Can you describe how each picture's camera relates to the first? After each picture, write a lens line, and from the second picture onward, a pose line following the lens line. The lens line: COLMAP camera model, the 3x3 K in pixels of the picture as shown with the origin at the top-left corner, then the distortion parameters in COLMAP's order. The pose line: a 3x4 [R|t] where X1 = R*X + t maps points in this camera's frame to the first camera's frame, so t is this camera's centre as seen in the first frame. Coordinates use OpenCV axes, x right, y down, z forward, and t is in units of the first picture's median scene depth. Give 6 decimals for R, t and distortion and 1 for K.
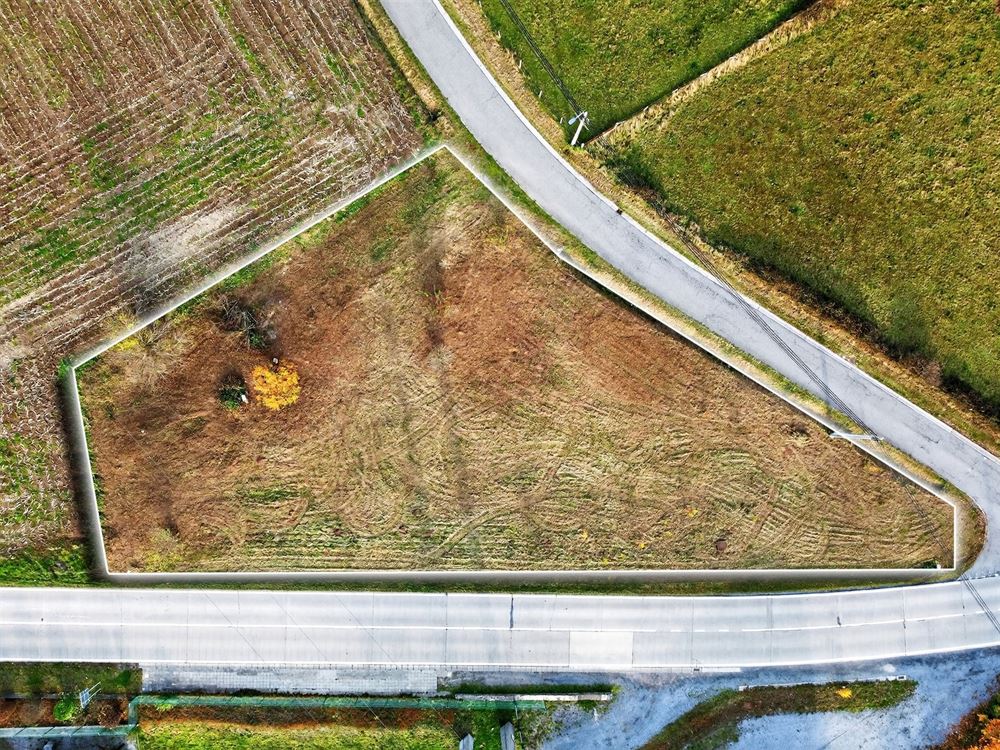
lens RADIAL K [[750.1, 0, 496.5], [0, 750.1, 374.1], [0, 0, 1]] dist [-0.001005, -0.002818]
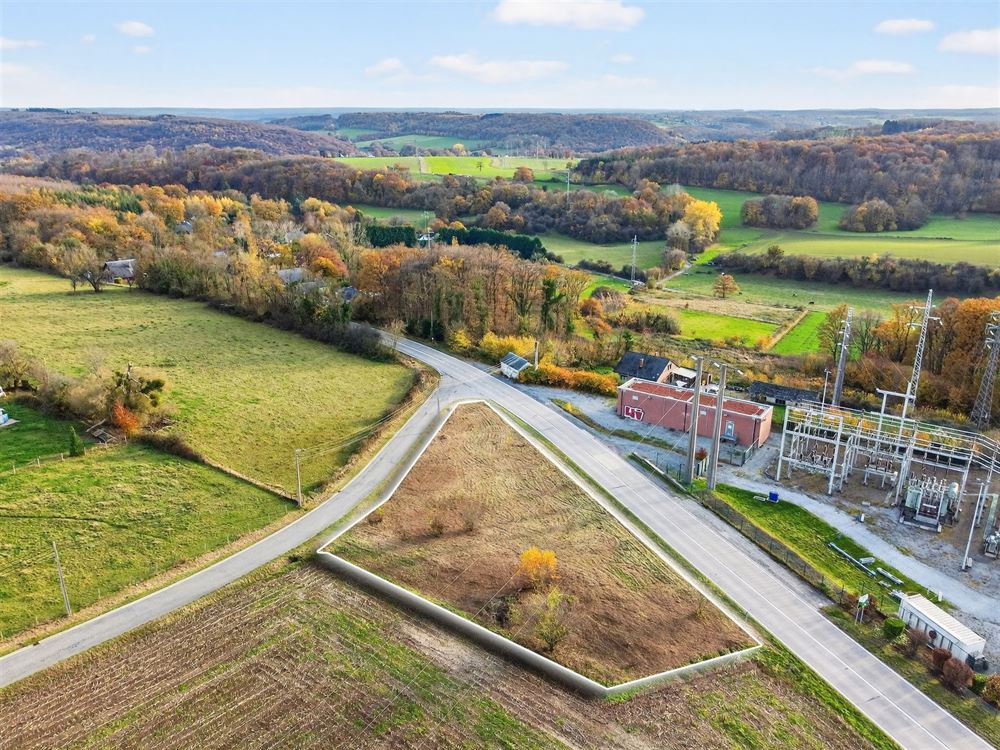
lens RADIAL K [[780.6, 0, 485.5], [0, 780.6, 367.1], [0, 0, 1]] dist [0.004149, -0.007198]
pose [[-0.351382, -0.316713, 0.881036, -1.195391], [0.935707, -0.150323, 0.319148, -0.391250], [0.031362, 0.936534, 0.349171, 0.227903]]
